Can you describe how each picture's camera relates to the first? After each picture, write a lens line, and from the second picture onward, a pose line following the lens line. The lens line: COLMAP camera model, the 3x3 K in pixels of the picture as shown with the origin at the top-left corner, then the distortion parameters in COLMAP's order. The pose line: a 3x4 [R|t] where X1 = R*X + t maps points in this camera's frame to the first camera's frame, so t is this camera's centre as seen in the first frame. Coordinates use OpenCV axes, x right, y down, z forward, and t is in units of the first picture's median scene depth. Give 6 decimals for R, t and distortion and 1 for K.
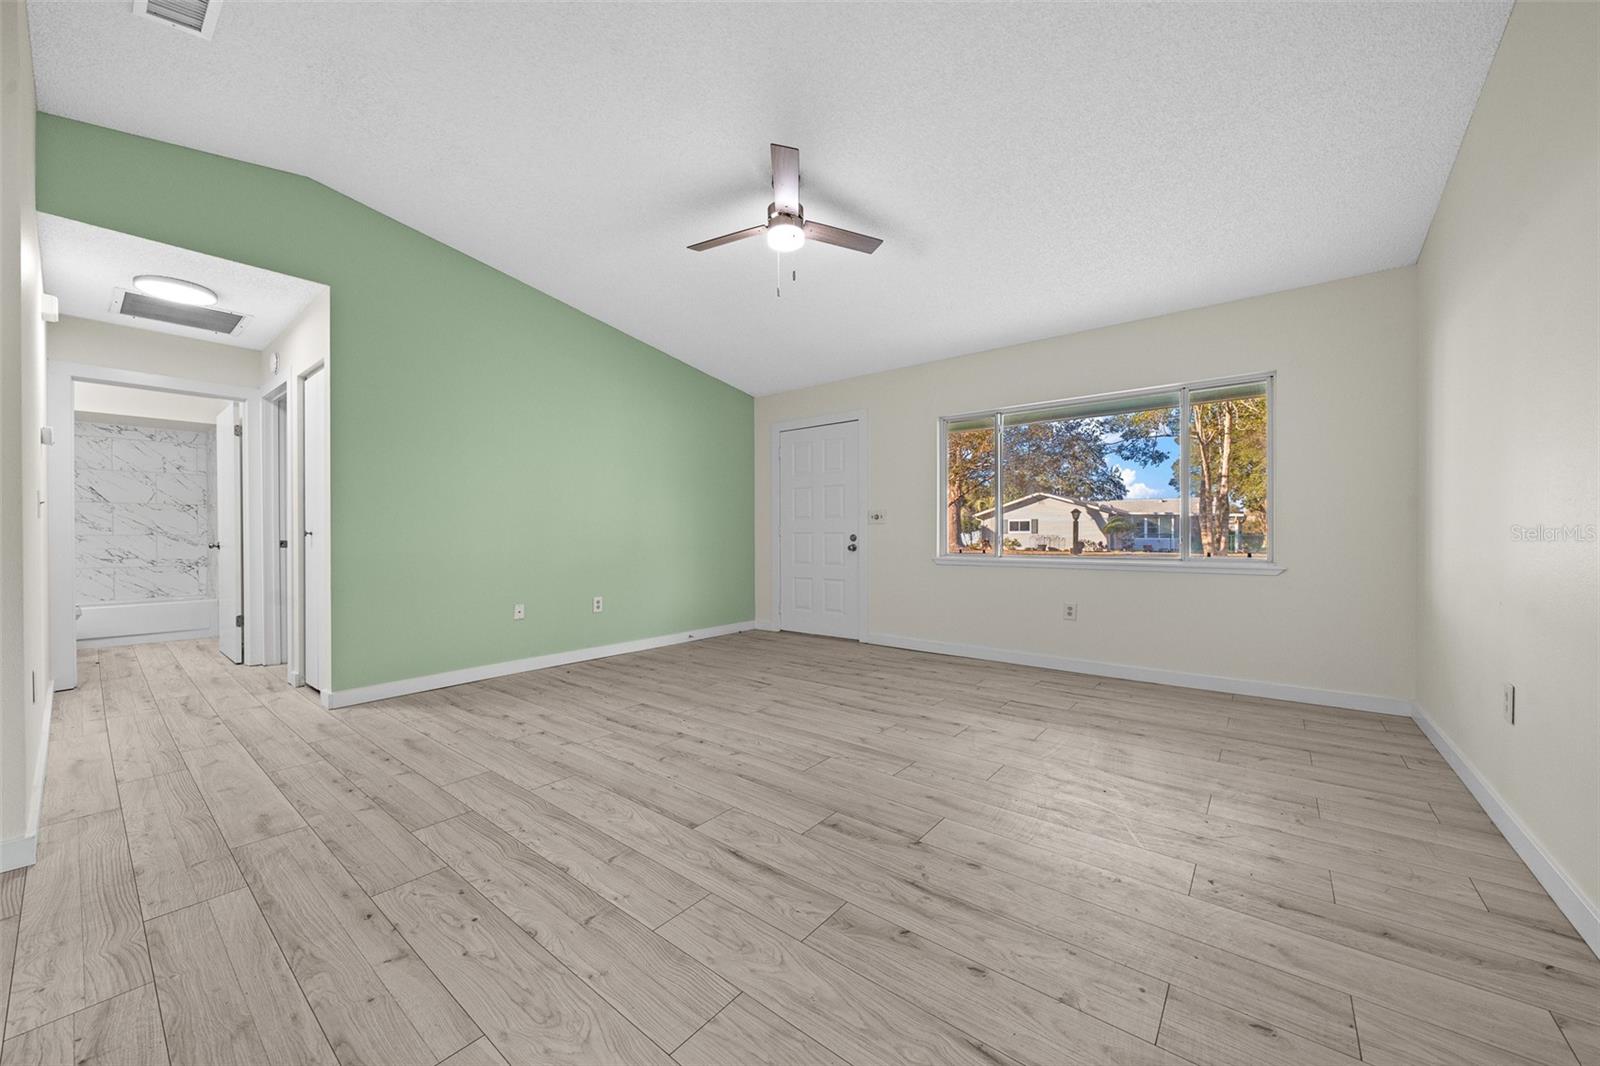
lens RADIAL K [[547.2, 0, 906.9], [0, 547.2, 536.1], [0, 0, 1]] dist [-0.001844, -0.000225]
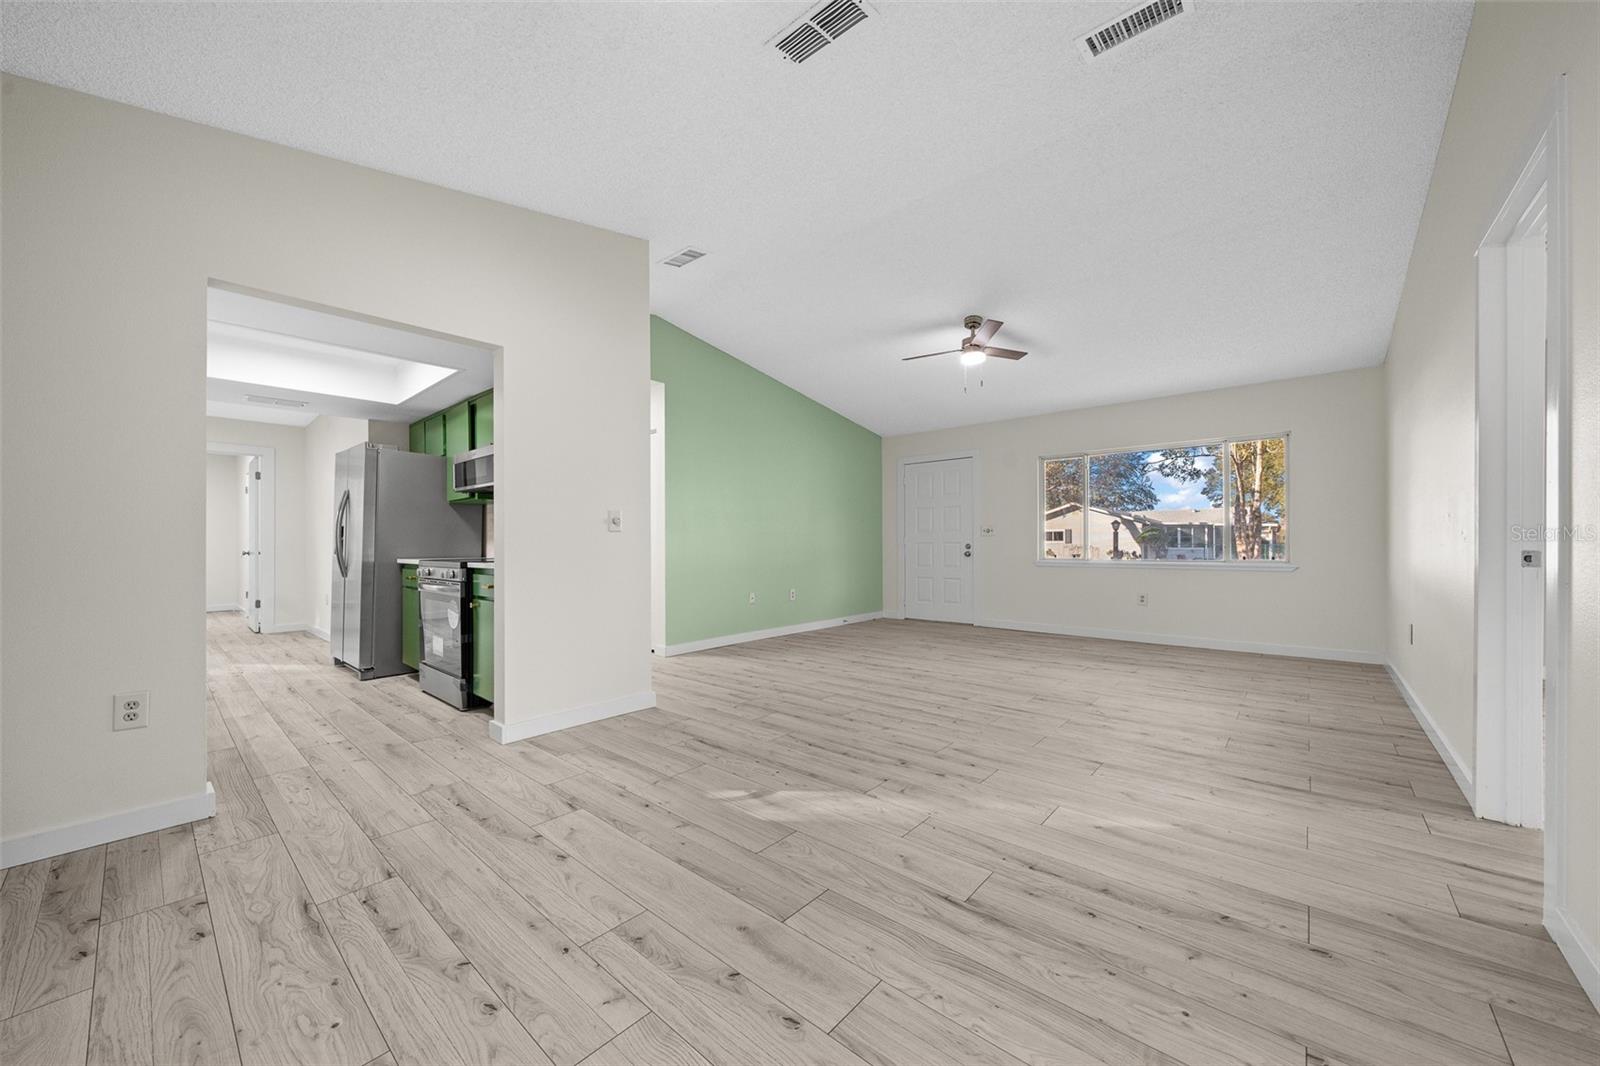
lens RADIAL K [[546.7, 0, 910.8], [0, 546.7, 543.1], [0, 0, 1]] dist [-0.002339, -0.000043]
pose [[0.999156, -0.001330, -0.041045, -0.075763], [0.001114, 0.999985, -0.005290, 0.000520], [0.041052, 0.005239, 0.999143, -0.134580]]
